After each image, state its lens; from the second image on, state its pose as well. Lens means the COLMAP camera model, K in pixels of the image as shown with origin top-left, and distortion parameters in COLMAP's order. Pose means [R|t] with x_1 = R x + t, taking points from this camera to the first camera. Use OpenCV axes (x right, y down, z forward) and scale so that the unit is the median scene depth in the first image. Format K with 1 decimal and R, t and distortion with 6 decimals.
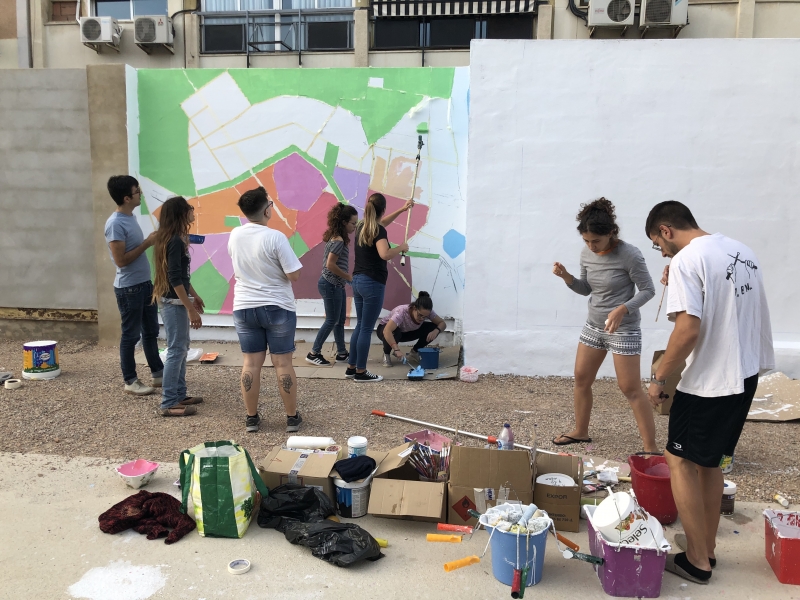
lens RADIAL K [[645.6, 0, 400.0], [0, 645.6, 300.0], [0, 0, 1]] dist [0.031732, -0.011860]
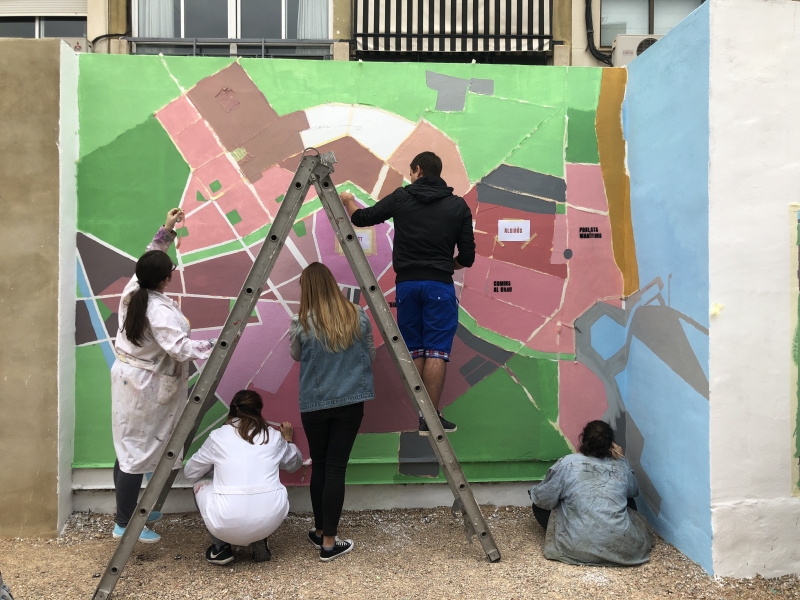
lens RADIAL K [[645.6, 0, 400.0], [0, 645.6, 300.0], [0, 0, 1]] dist [0.031732, -0.011860]
pose [[0.987882, -0.011776, 0.154761, -0.122501], [0.028891, 0.993642, -0.108814, -0.034668], [-0.152496, 0.111967, 0.981941, 0.232811]]
